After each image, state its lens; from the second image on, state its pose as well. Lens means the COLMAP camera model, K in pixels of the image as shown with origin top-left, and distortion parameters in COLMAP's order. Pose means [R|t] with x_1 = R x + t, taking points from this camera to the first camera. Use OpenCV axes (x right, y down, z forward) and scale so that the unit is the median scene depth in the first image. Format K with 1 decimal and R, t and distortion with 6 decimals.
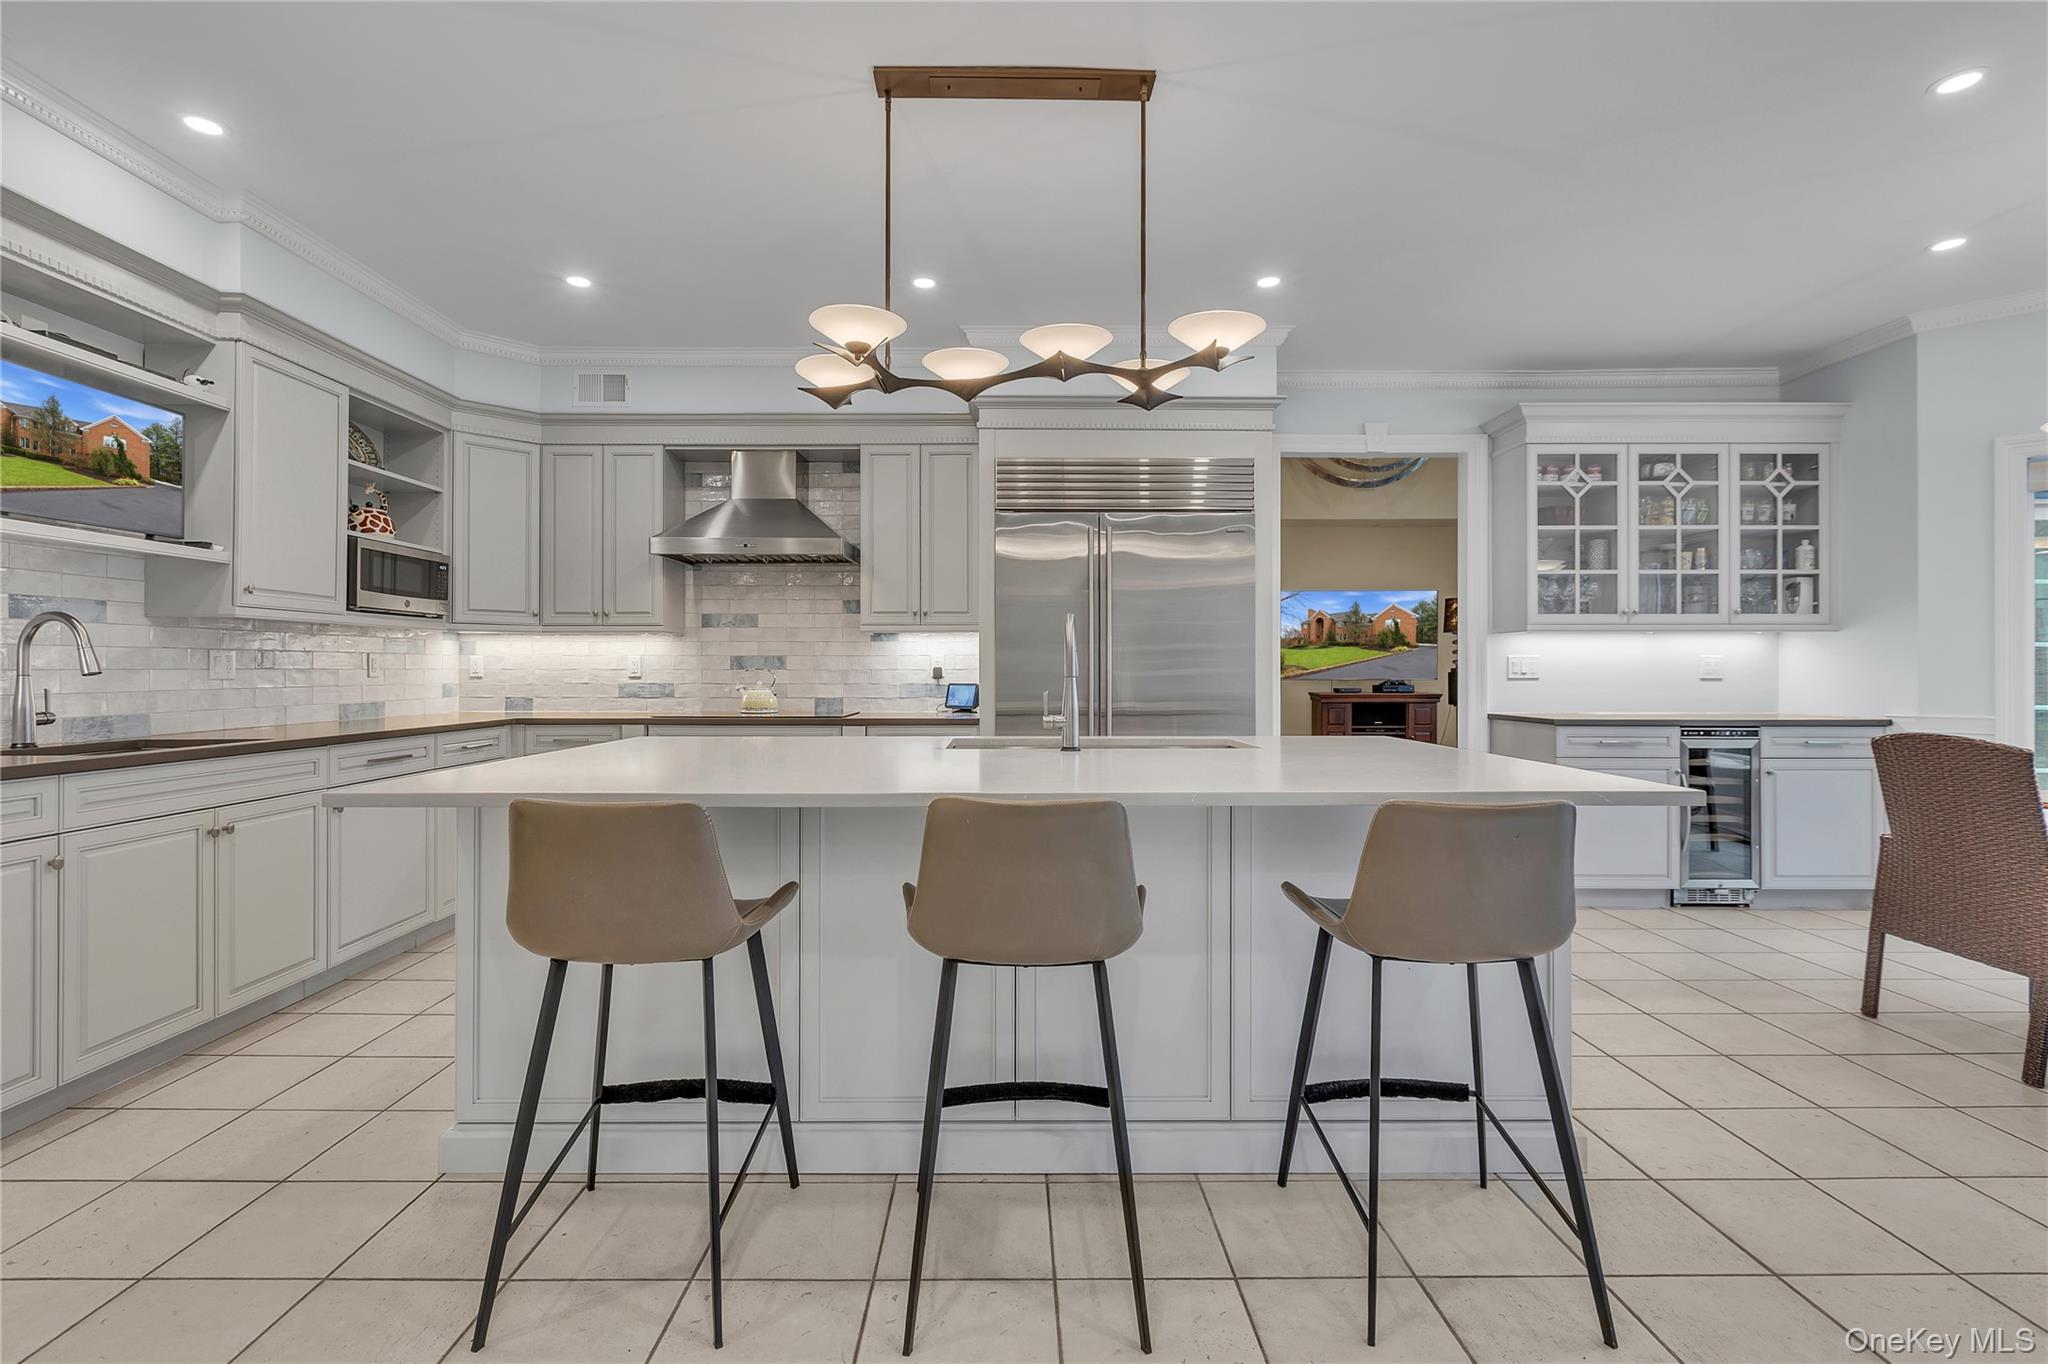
lens RADIAL K [[935.5, 0, 1032.4], [0, 935.5, 662.4], [0, 0, 1]] dist [0.002971, 0.000782]
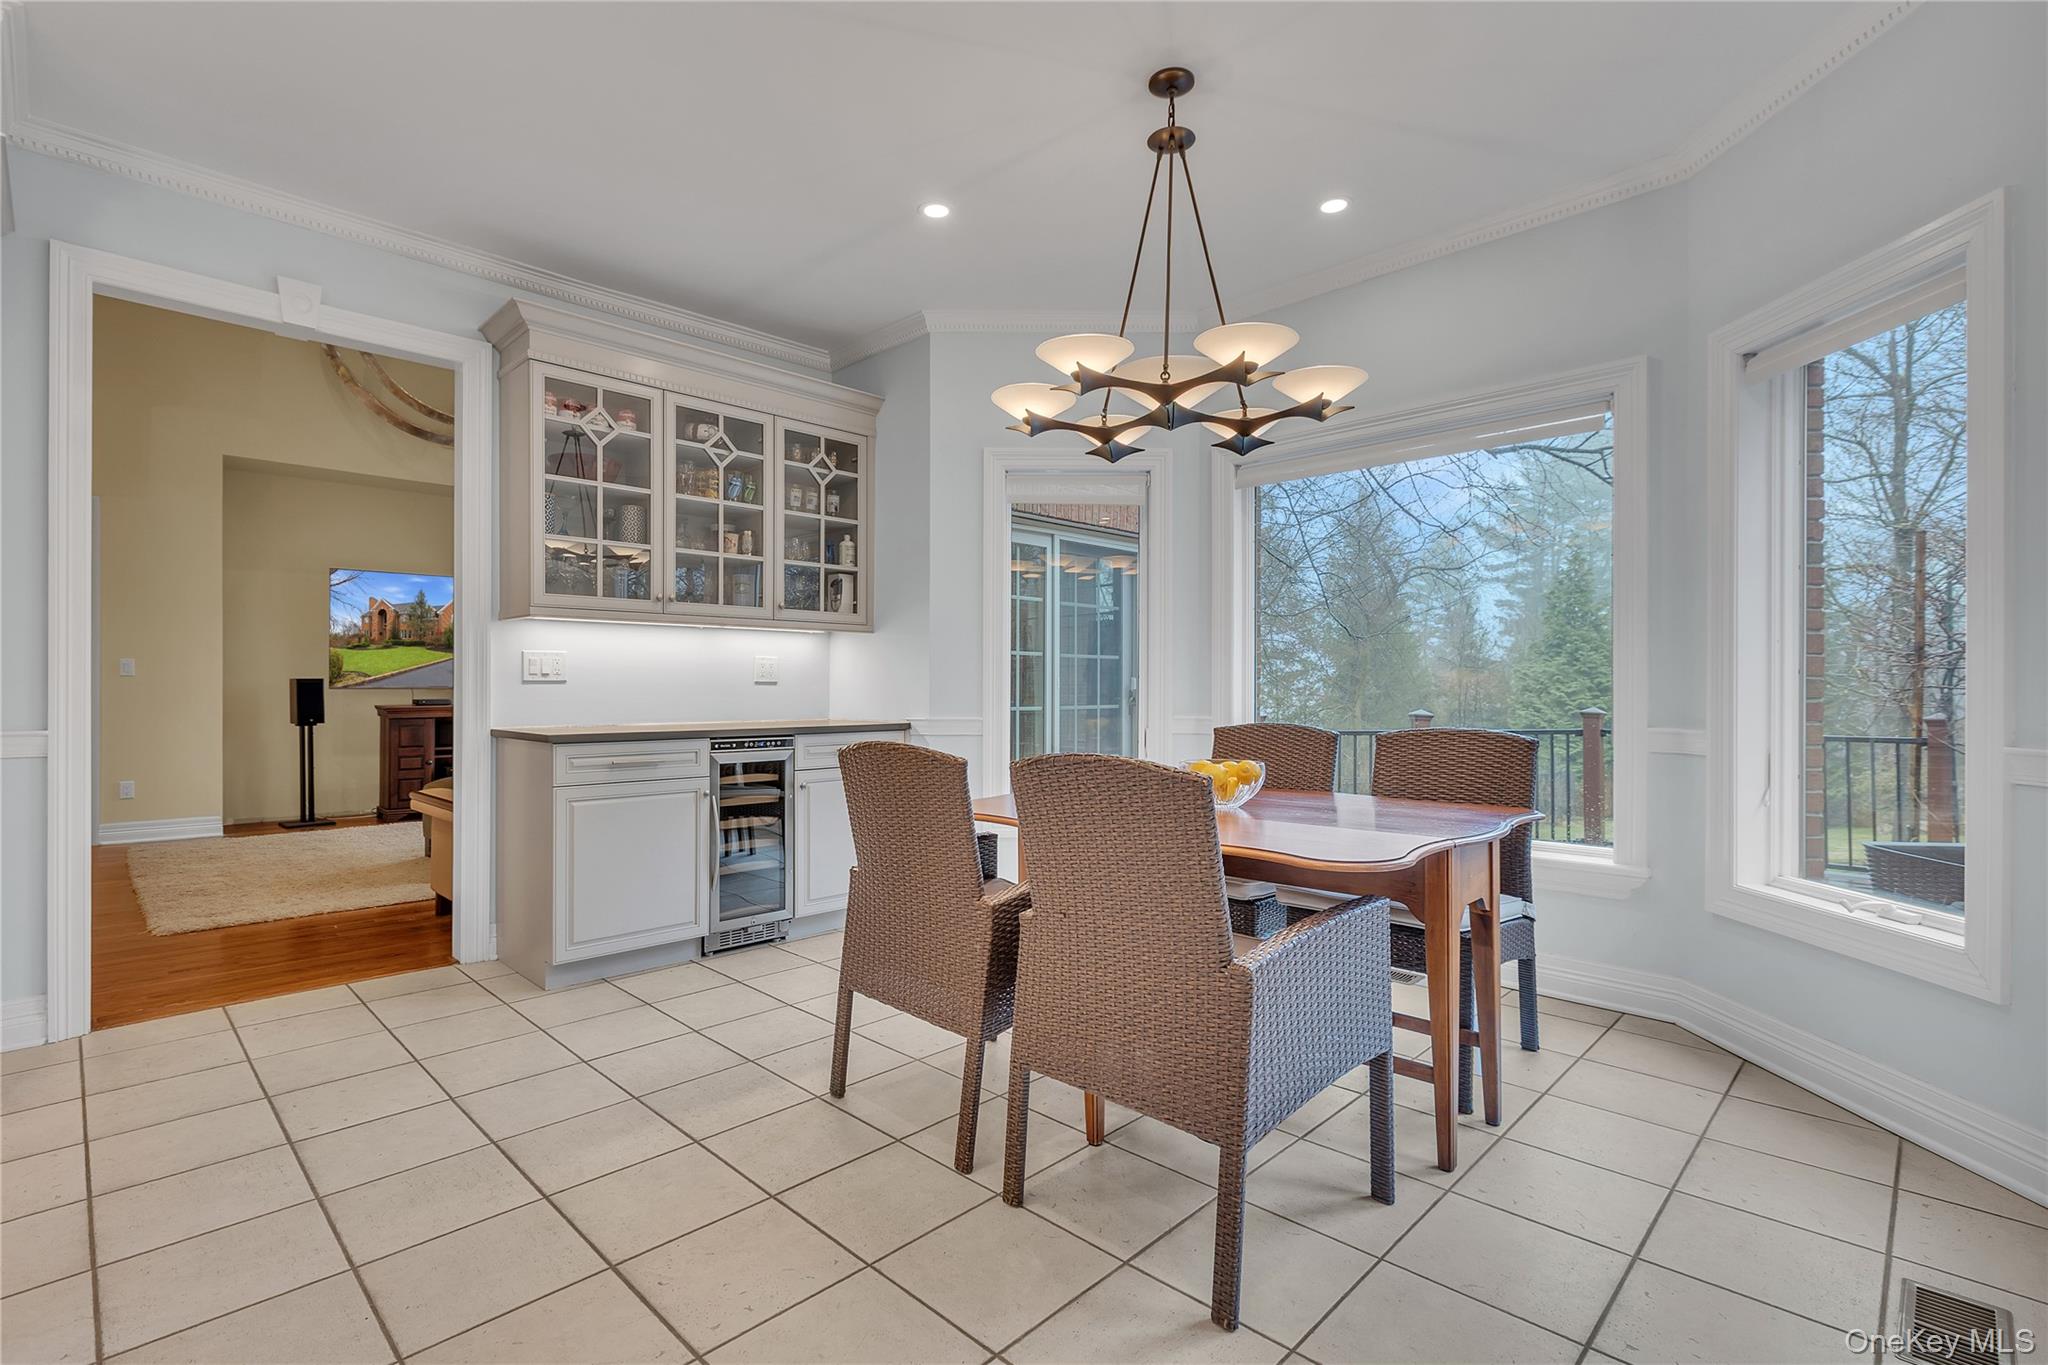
lens RADIAL K [[935.5, 0, 1024.6], [0, 935.5, 682.4], [0, 0, 1]] dist [0.002971, 0.000782]
pose [[0.699778, 0.002693, 0.714355, 0.277735], [-0.006657, 0.999974, 0.002752, 0.013974], [-0.714329, -0.006682, 0.699778, 0.212231]]
